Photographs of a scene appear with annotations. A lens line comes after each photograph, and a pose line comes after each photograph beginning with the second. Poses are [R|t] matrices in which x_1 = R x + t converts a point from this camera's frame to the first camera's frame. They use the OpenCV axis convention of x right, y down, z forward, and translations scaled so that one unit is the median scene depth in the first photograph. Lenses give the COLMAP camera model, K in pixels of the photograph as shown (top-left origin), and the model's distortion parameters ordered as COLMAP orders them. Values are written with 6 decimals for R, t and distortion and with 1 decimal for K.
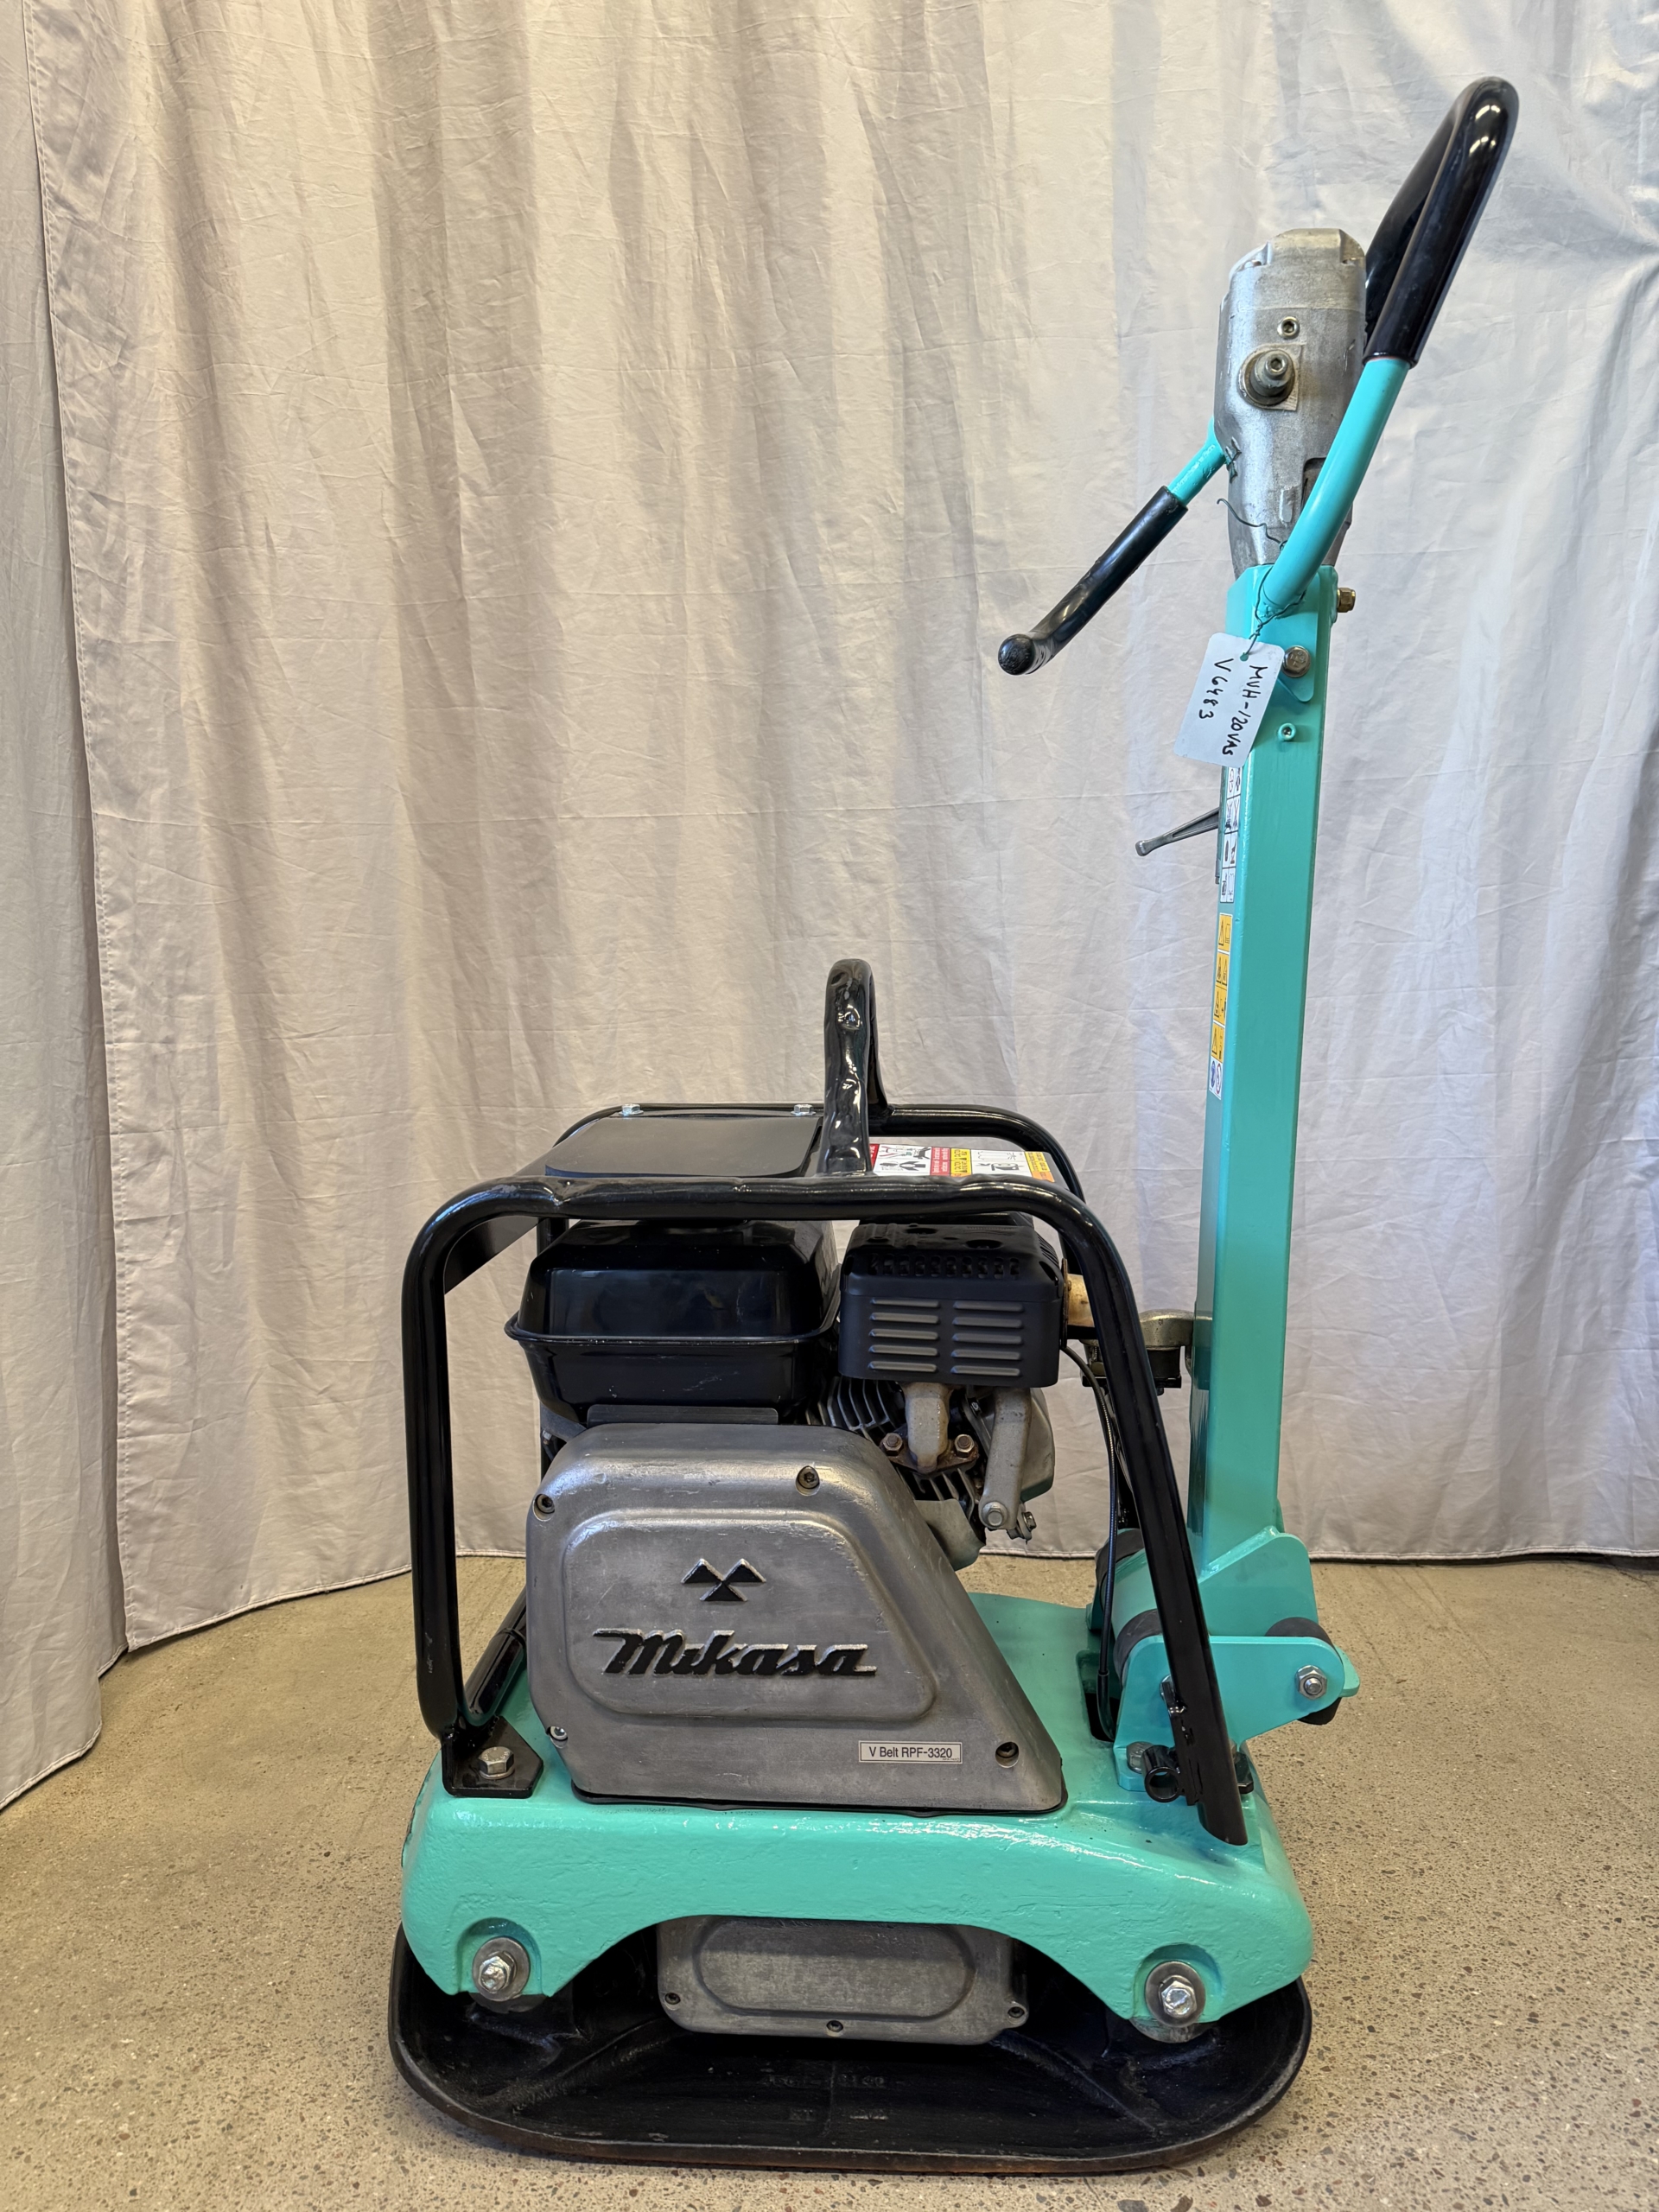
lens RADIAL K [[1586.1, 0, 825.3], [0, 1586.1, 1086.2], [0, 0, 1]] dist [-0.011229, -0.000136]
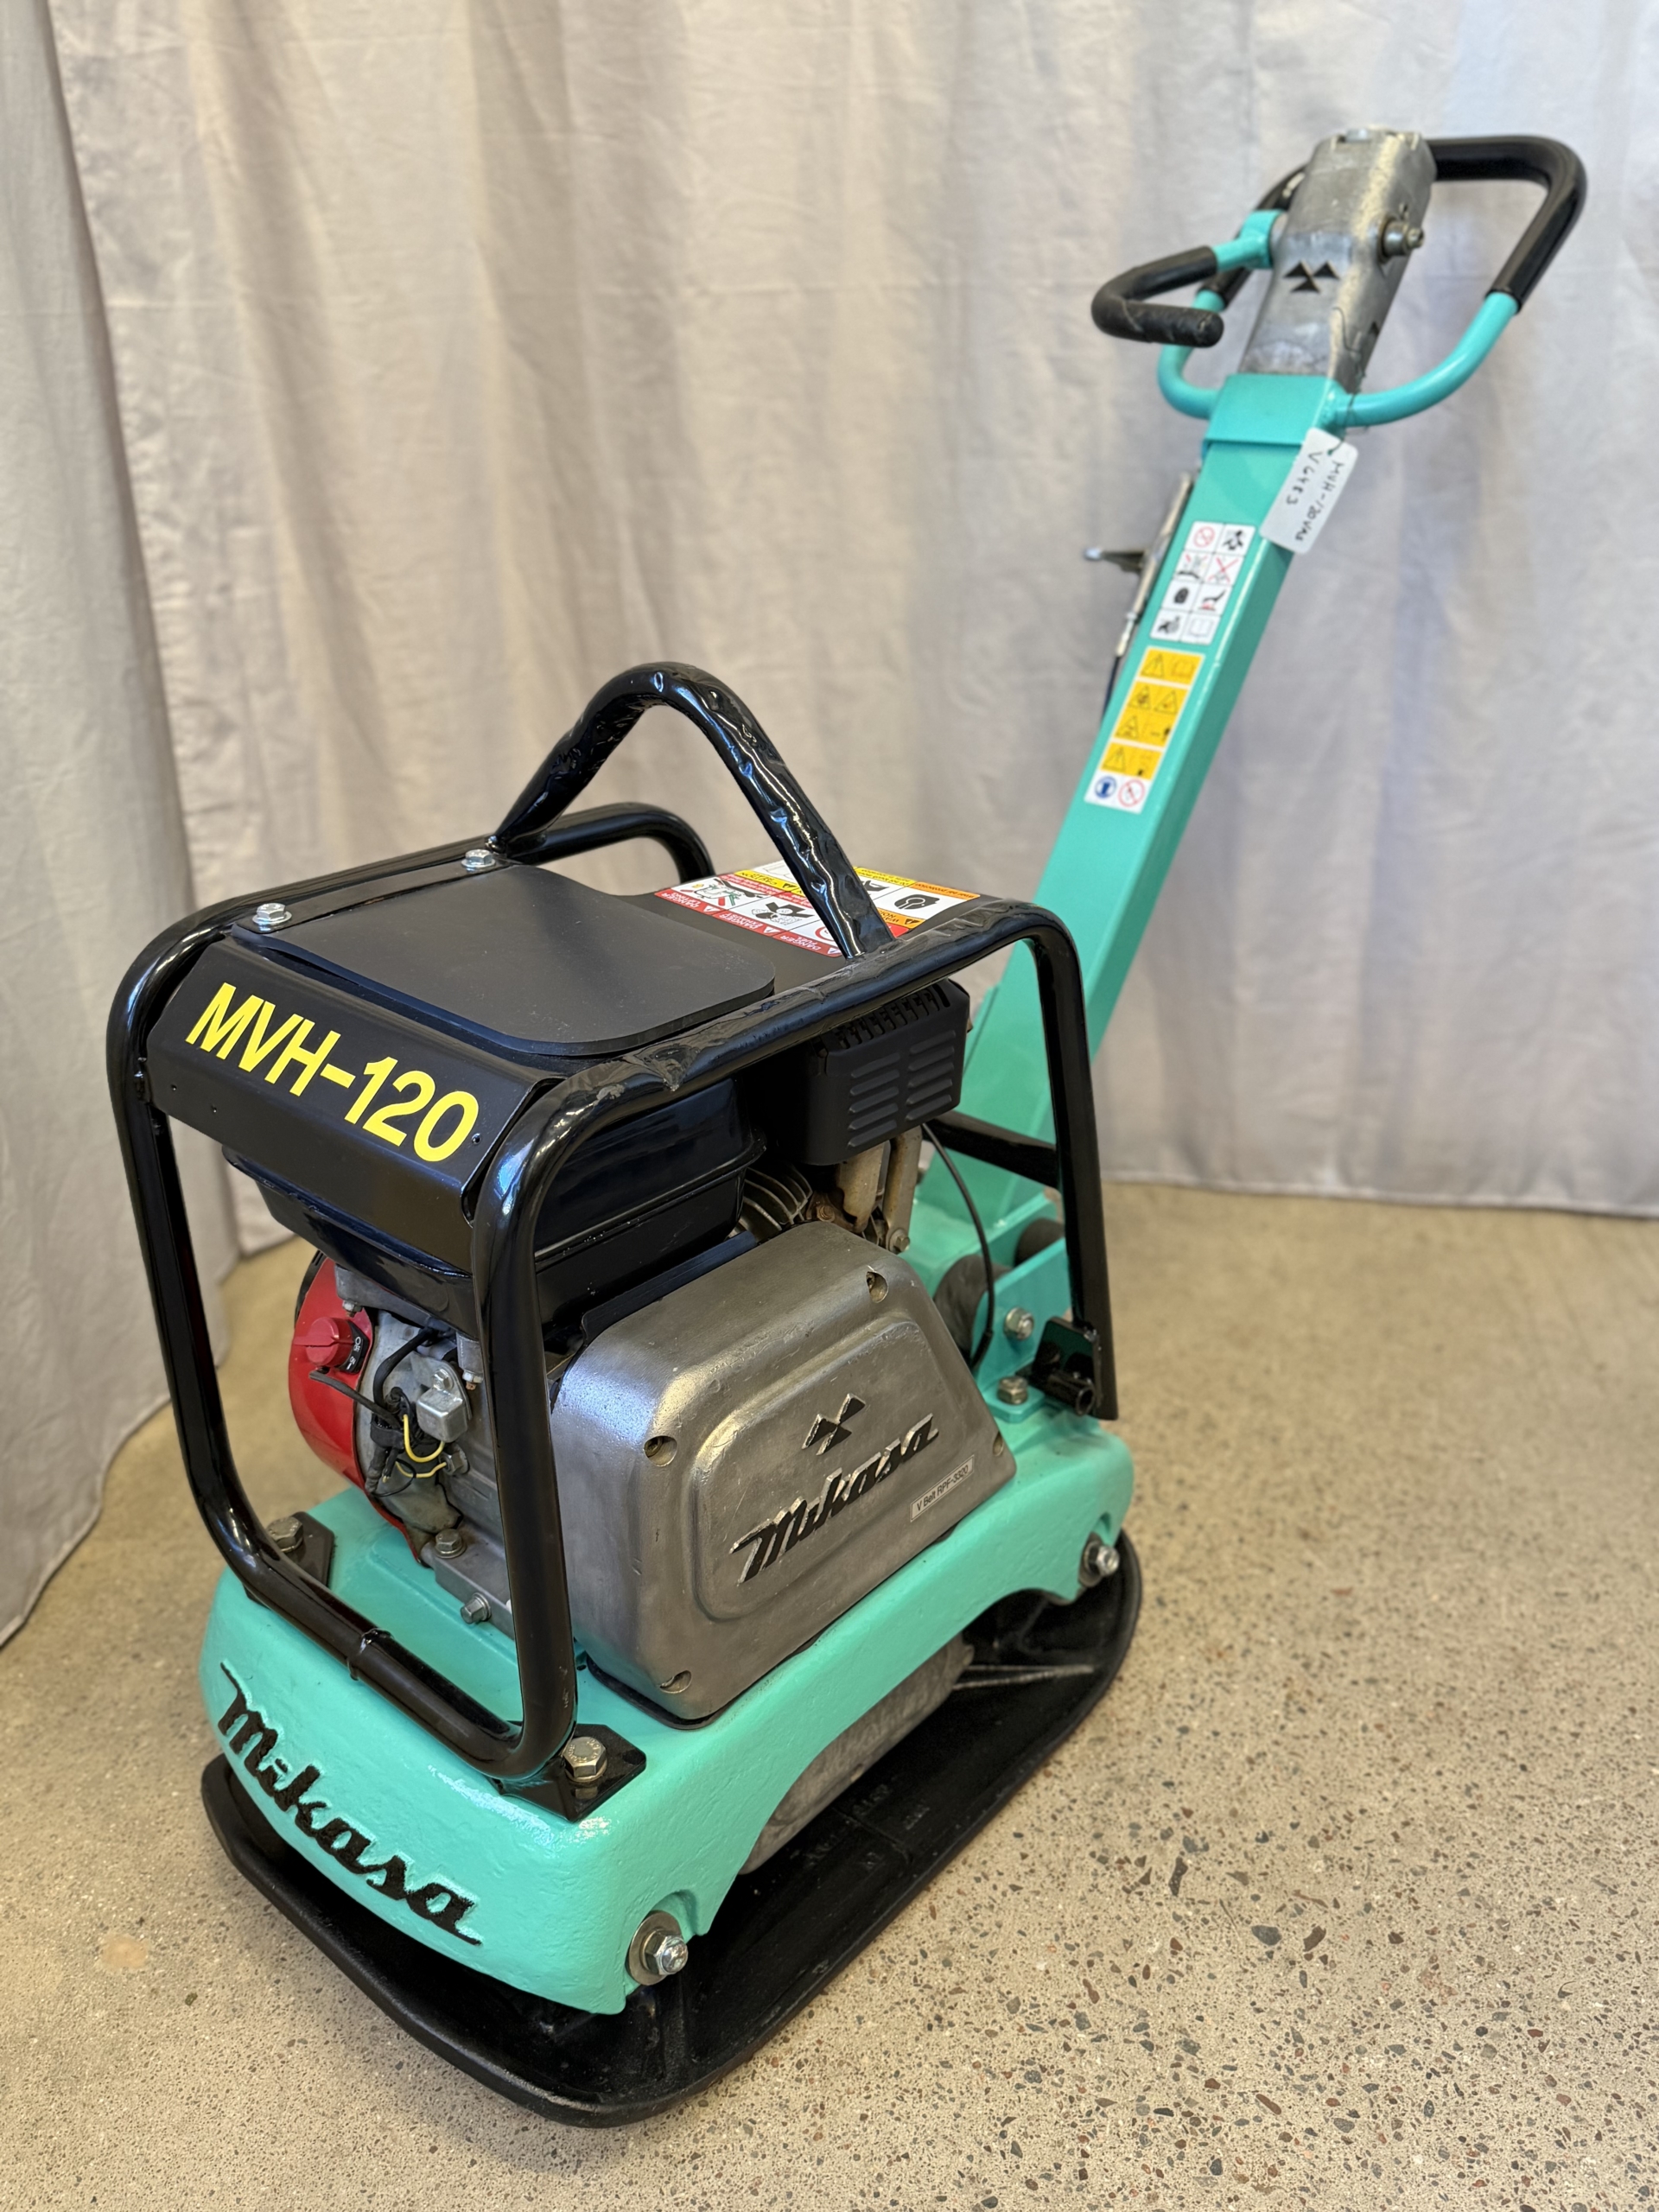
lens RADIAL K [[1793.9, 0, 821.0], [0, 1793.9, 1114.1], [0, 0, 1]] dist [-0.009678, -0.003031]
pose [[0.996675, 0.044833, -0.068029, -0.022257], [-0.018101, 0.935961, 0.351639, -0.110126], [0.079438, -0.349239, 0.933661, 0.039407]]
